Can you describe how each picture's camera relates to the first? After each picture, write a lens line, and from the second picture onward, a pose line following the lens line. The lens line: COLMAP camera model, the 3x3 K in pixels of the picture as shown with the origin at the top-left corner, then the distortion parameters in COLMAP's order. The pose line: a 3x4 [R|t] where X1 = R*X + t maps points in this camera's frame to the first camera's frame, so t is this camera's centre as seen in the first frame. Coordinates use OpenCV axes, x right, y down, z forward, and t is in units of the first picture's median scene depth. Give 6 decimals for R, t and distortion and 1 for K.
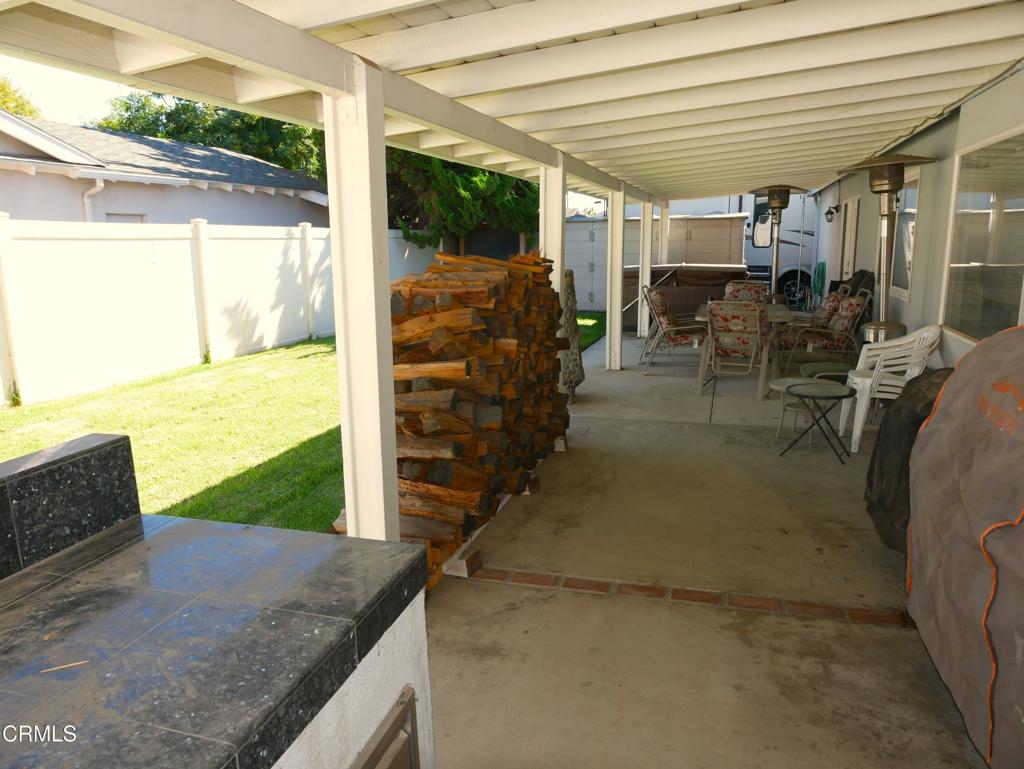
lens RADIAL K [[724.4, 0, 511.0], [0, 724.4, 383.1], [0, 0, 1]] dist [-0.036488, 0.023638]
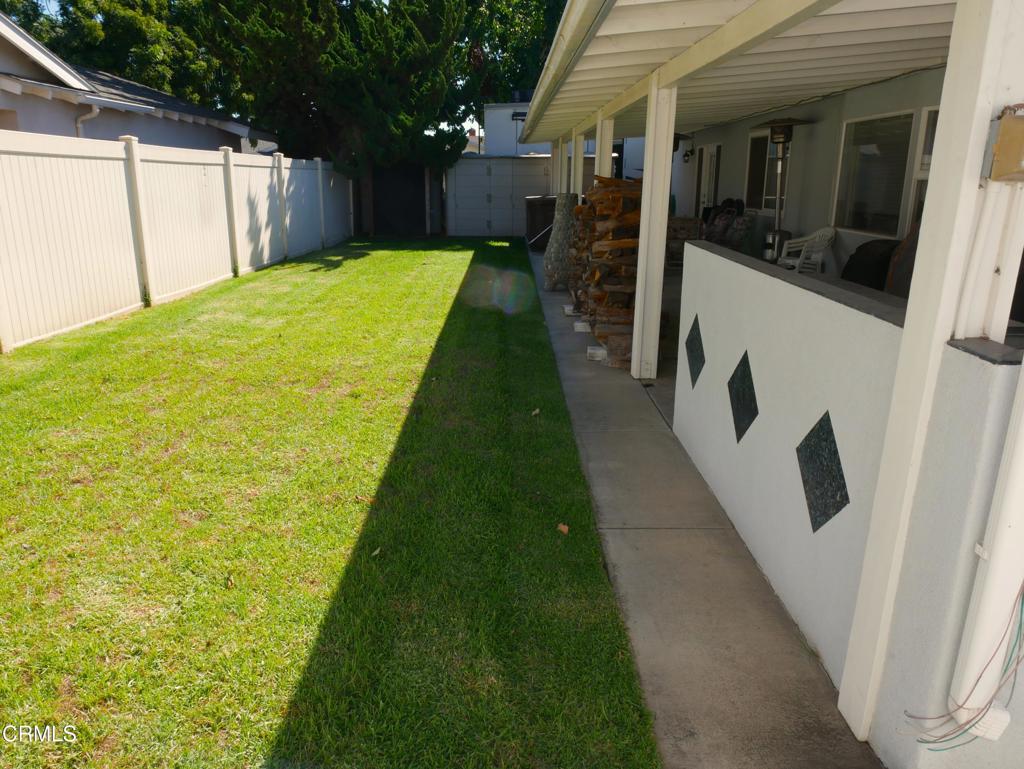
lens RADIAL K [[724.4, 0, 512.7], [0, 724.4, 385.8], [0, 0, 1]] dist [-0.036488, 0.023638]
pose [[0.953805, -0.067387, 0.292771, -0.325373], [0.042507, 0.994986, 0.090532, 0.054395], [-0.297404, -0.073905, 0.951887, -0.206934]]
